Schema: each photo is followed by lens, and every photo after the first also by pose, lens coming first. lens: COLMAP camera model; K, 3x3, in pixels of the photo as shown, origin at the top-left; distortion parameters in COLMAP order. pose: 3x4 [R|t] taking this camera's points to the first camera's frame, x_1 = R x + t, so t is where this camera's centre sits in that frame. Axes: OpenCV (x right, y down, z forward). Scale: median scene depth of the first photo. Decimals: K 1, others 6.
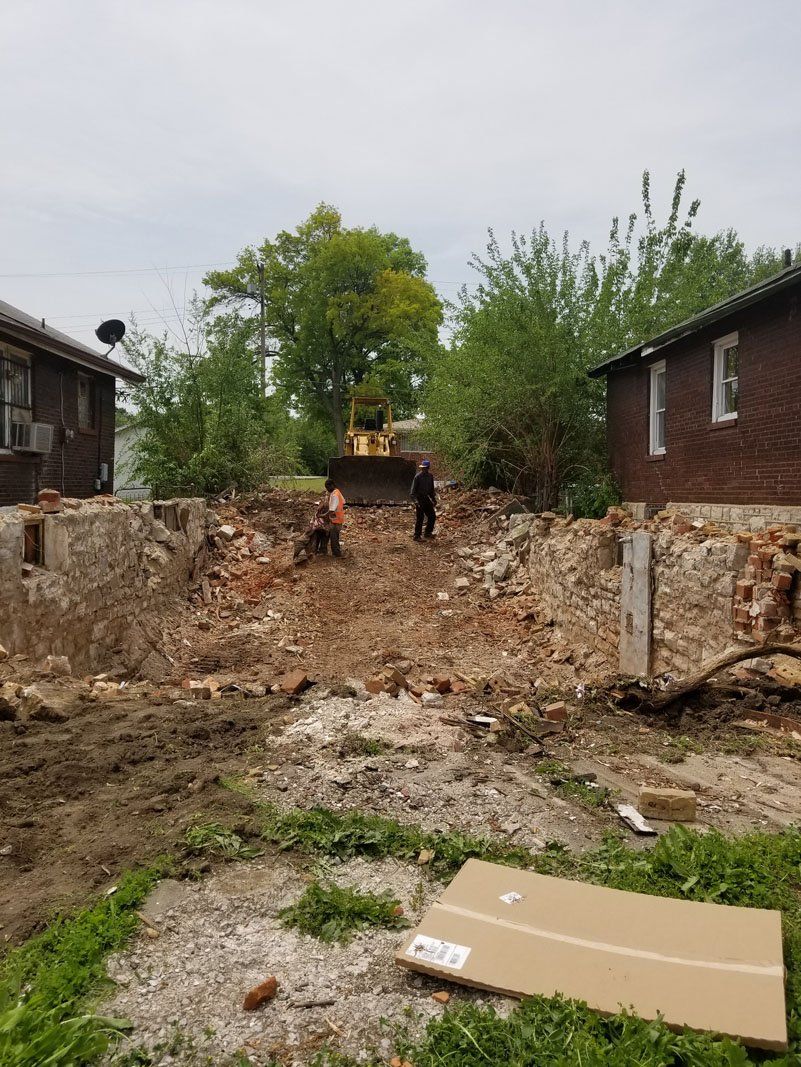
lens RADIAL K [[1447.9, 0, 400.5], [0, 1447.9, 533.5], [0, 0, 1]] dist [0.118253, -0.074479]
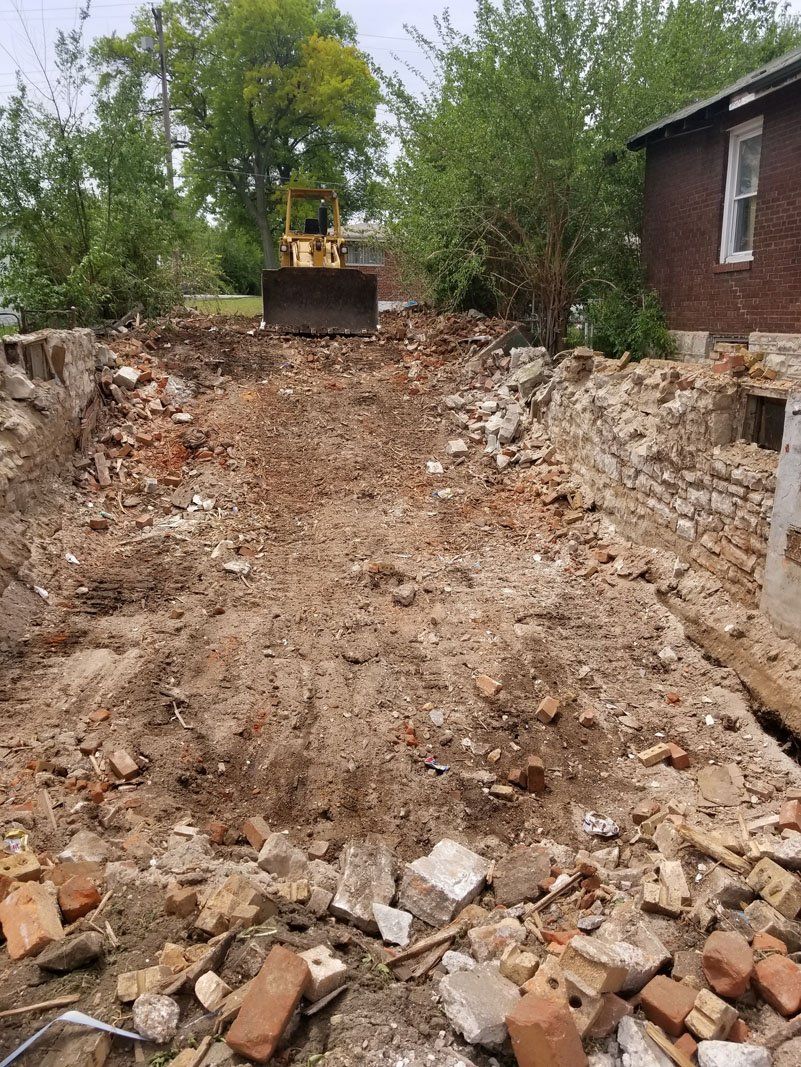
lens RADIAL K [[916.8, 0, 400.2], [0, 916.8, 573.6], [0, 0, 1]] dist [0.084111, -0.147558]
pose [[0.992806, -0.037149, 0.113828, -0.042537], [0.007498, 0.968075, 0.250550, -0.020998], [-0.119502, -0.247894, 0.961389, 0.531302]]
